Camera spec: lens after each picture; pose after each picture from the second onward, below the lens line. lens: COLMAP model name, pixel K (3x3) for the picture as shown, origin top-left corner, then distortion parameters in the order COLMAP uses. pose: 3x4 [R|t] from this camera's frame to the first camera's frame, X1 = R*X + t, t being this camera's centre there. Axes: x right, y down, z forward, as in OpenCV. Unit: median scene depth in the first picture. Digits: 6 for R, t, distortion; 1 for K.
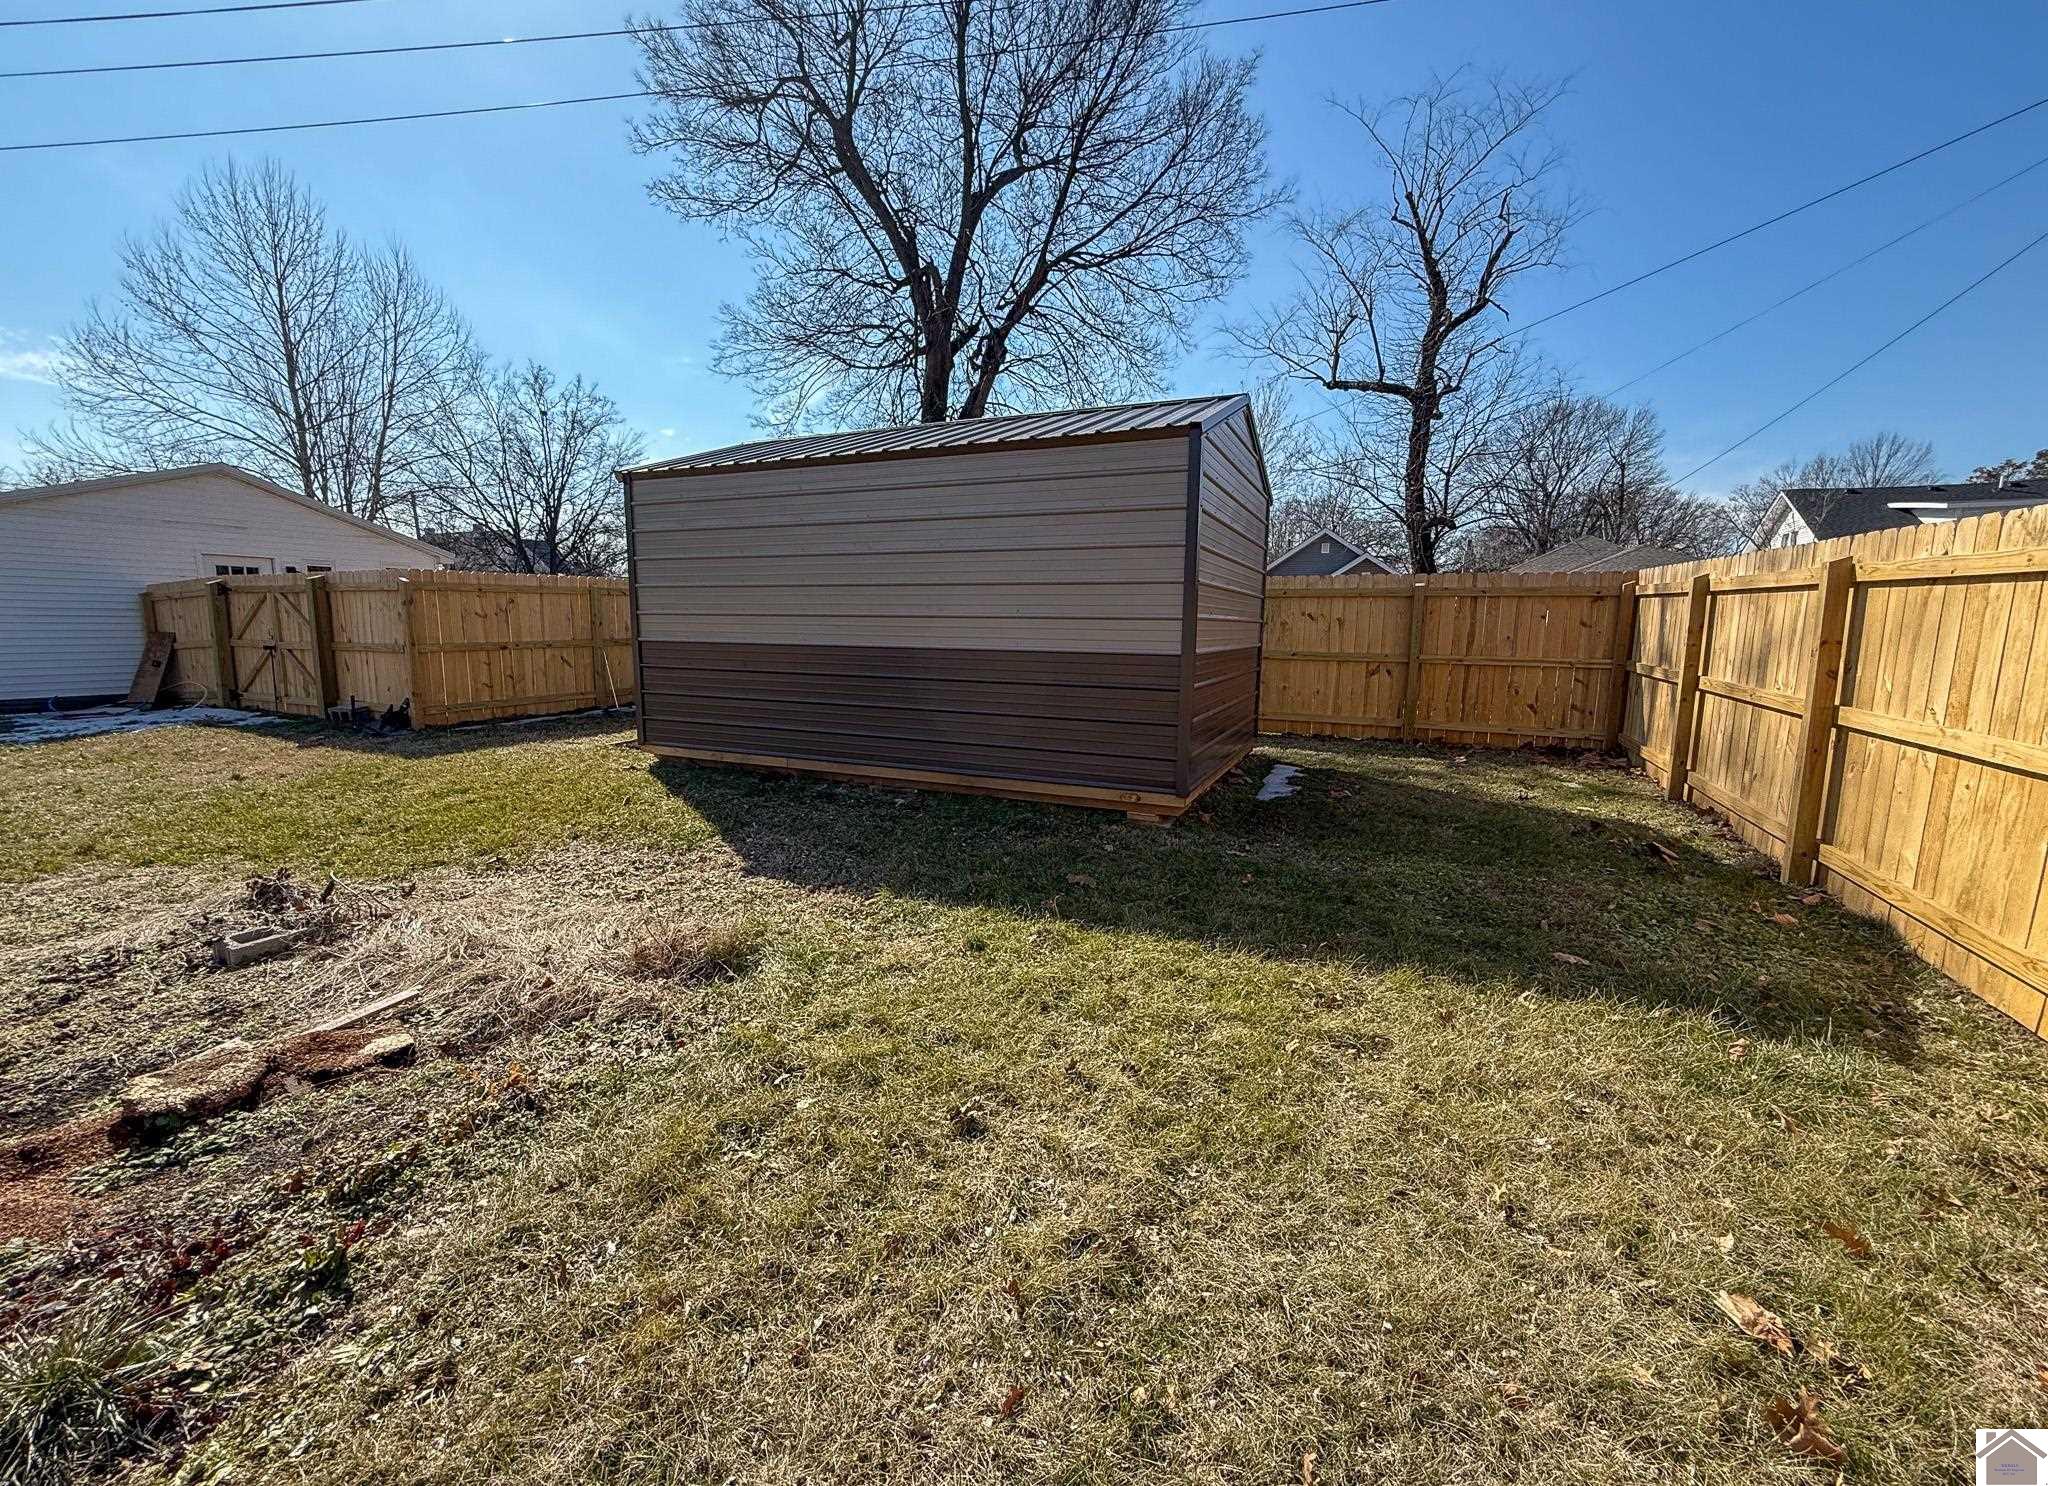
lens RADIAL K [[836.5, 0, 1024.0], [0, 836.5, 743.0], [0, 0, 1]] dist [-0.000045, 0.000144]
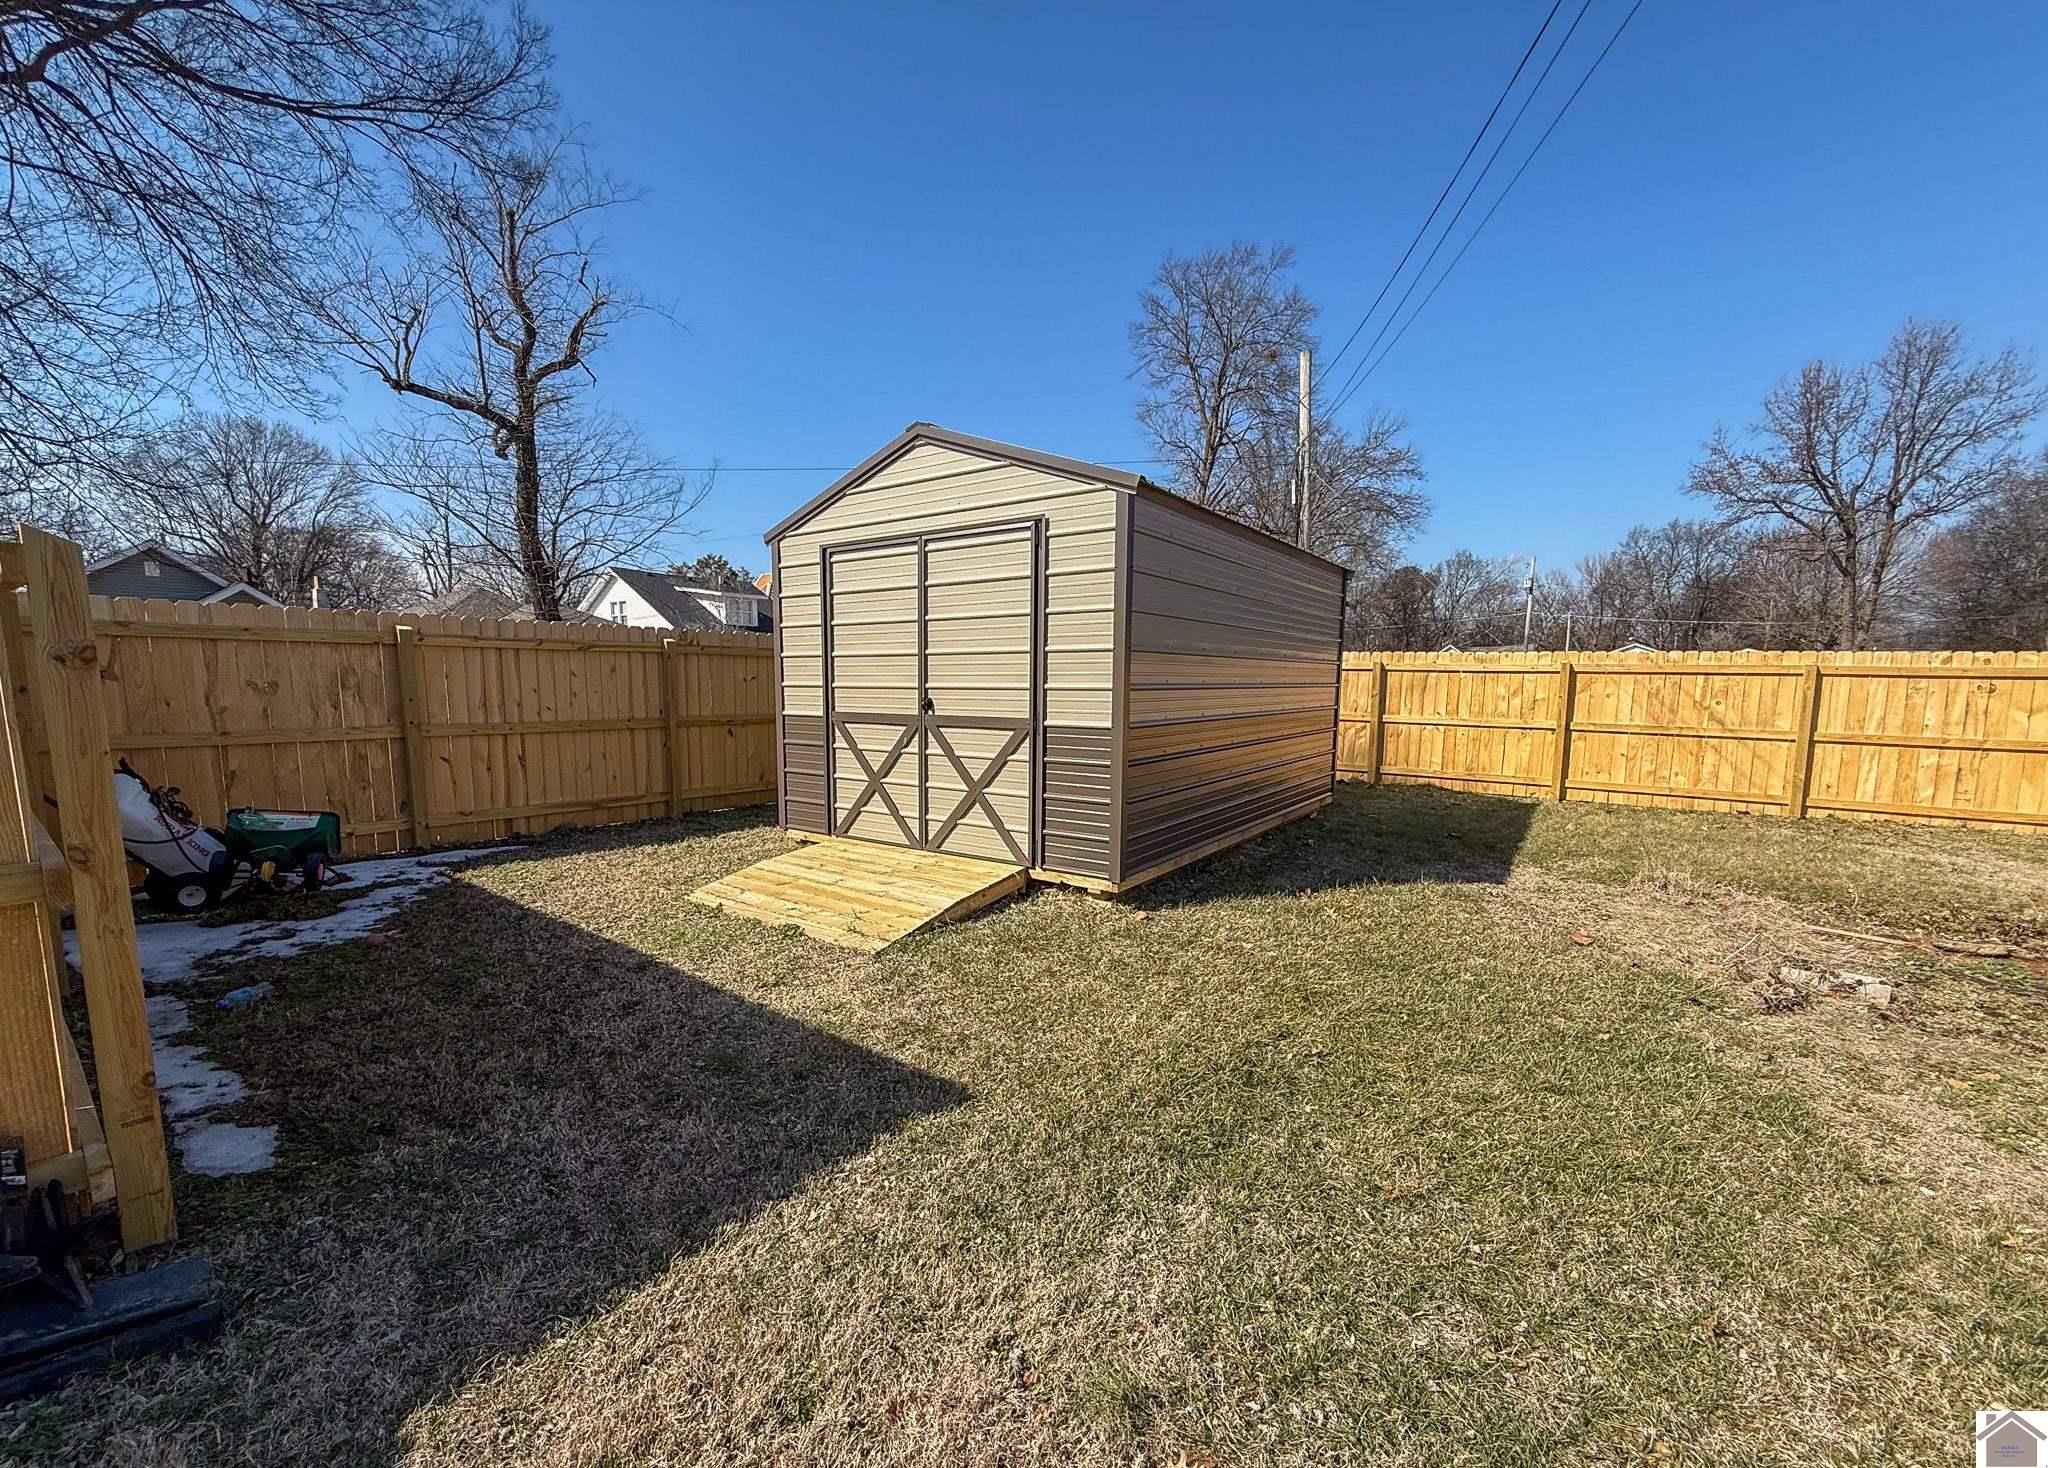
lens RADIAL K [[858.9, 0, 985.9], [0, 858.9, 801.1], [0, 0, 1]] dist [0.018295, -0.000018]
pose [[0.226631, -0.147554, 0.962739, -0.395452], [0.140076, 0.983120, 0.117703, -0.053384], [-0.963855, 0.108181, 0.243474, 0.306034]]
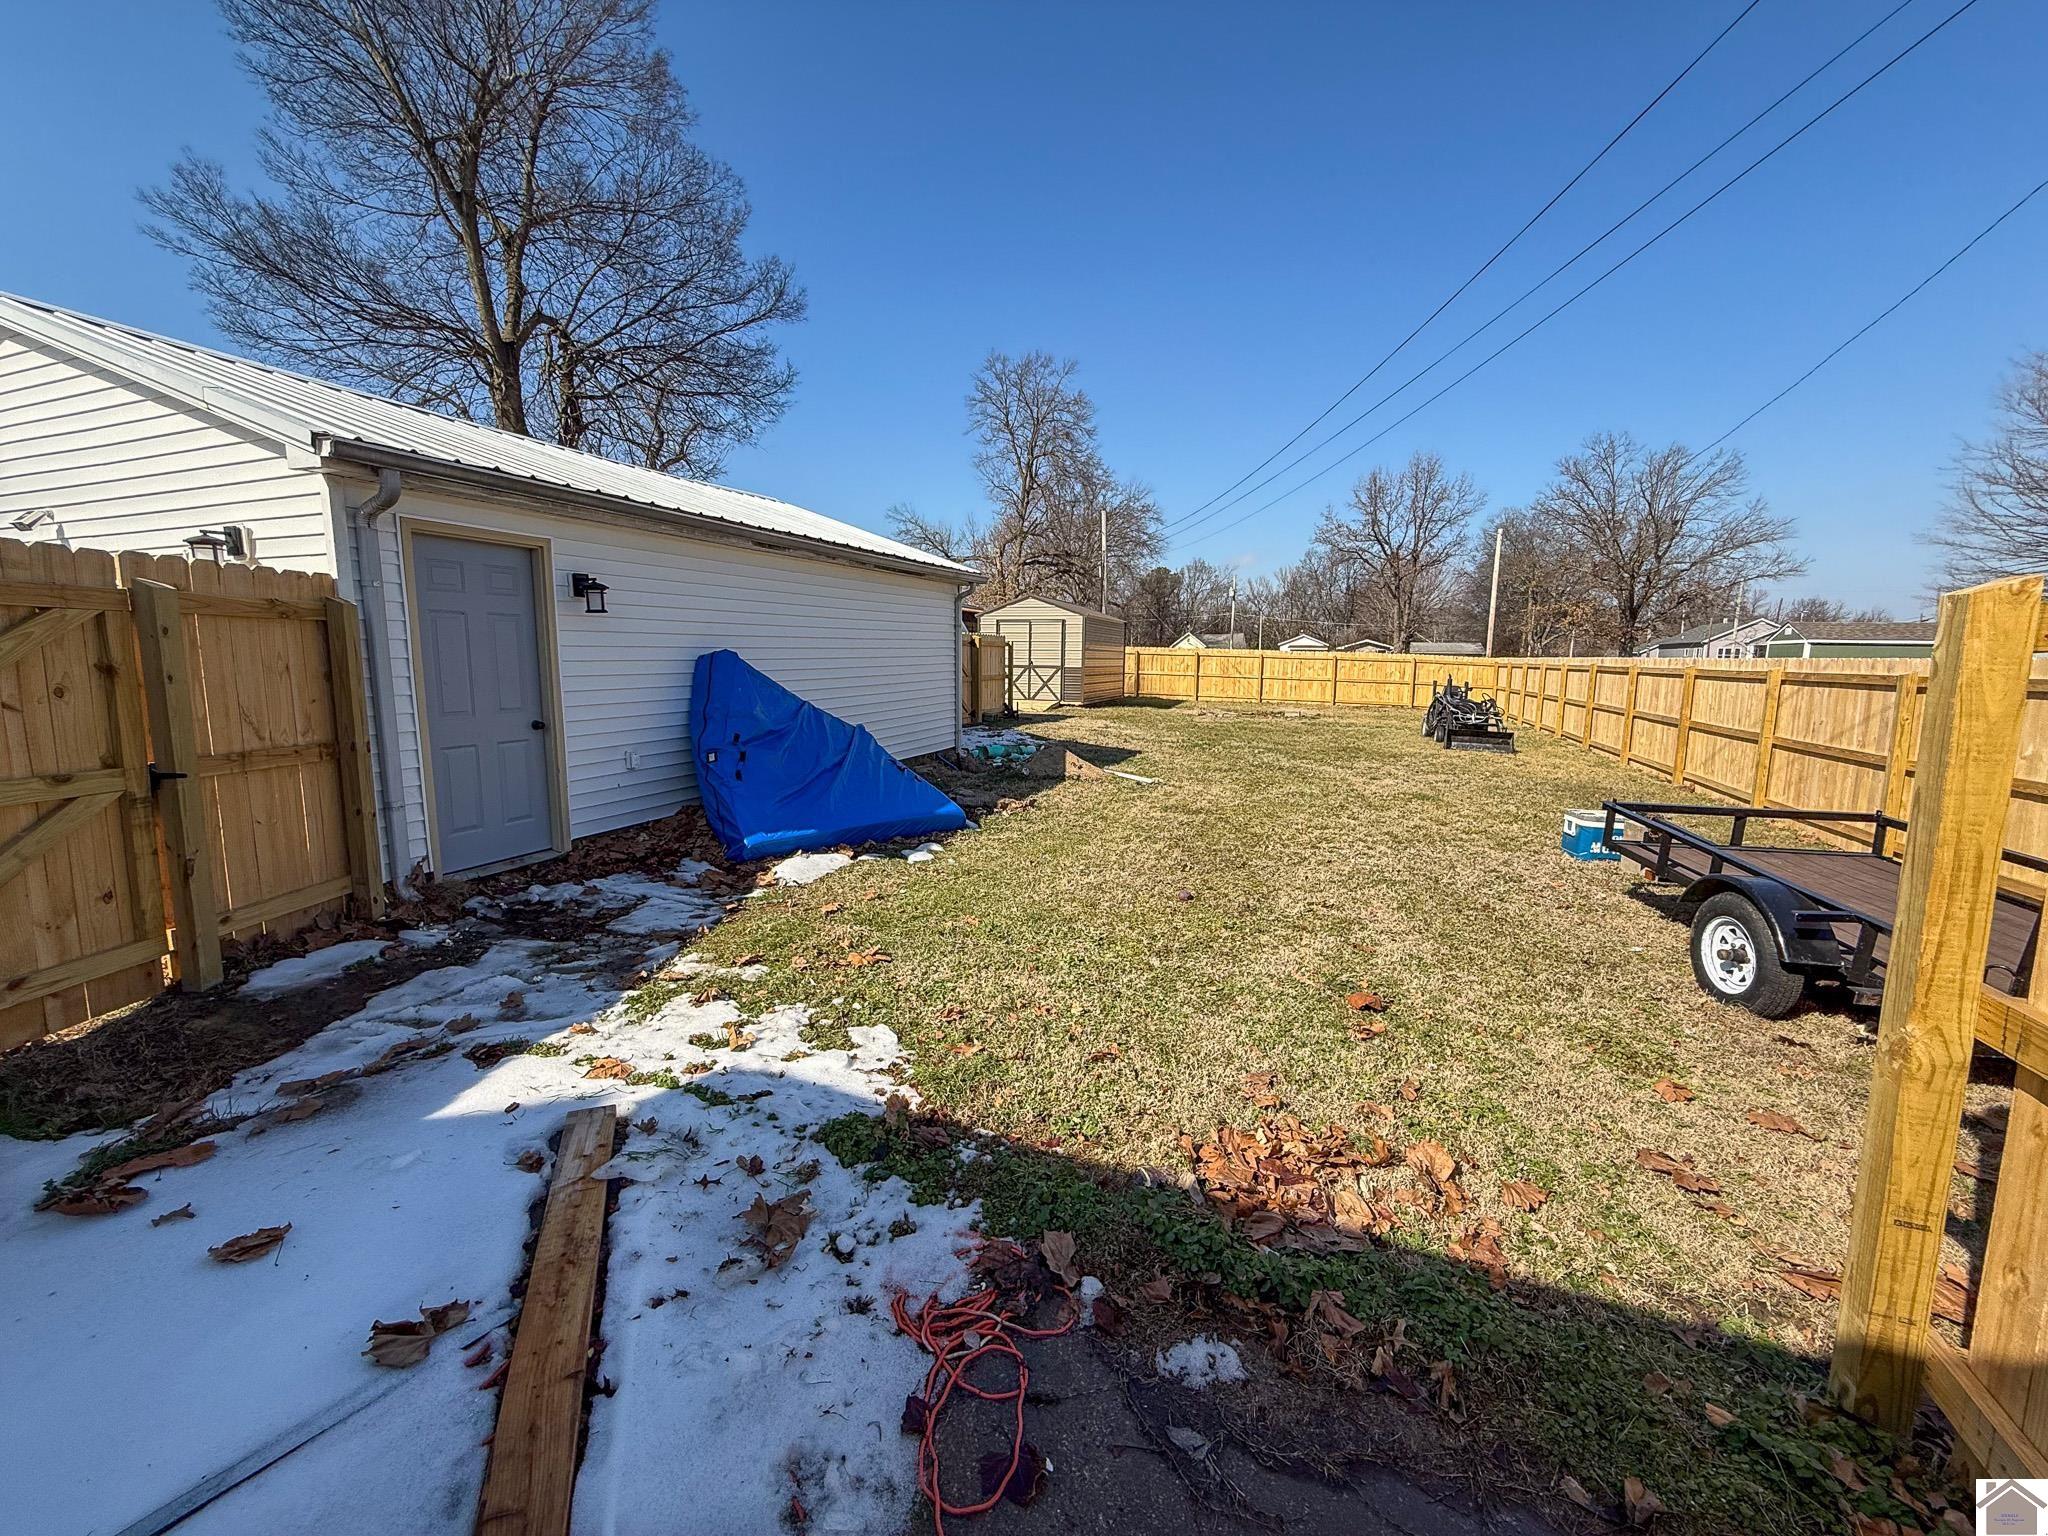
lens RADIAL K [[825.5, 0, 1017.6], [0, 825.5, 764.9], [0, 0, 1]] dist [-0.002011, 0.000005]
pose [[-0.045604, -0.142892, 0.988687, -1.111699], [0.128963, 0.980593, 0.147671, -0.080389], [-0.990600, 0.134239, -0.026291, 0.436601]]
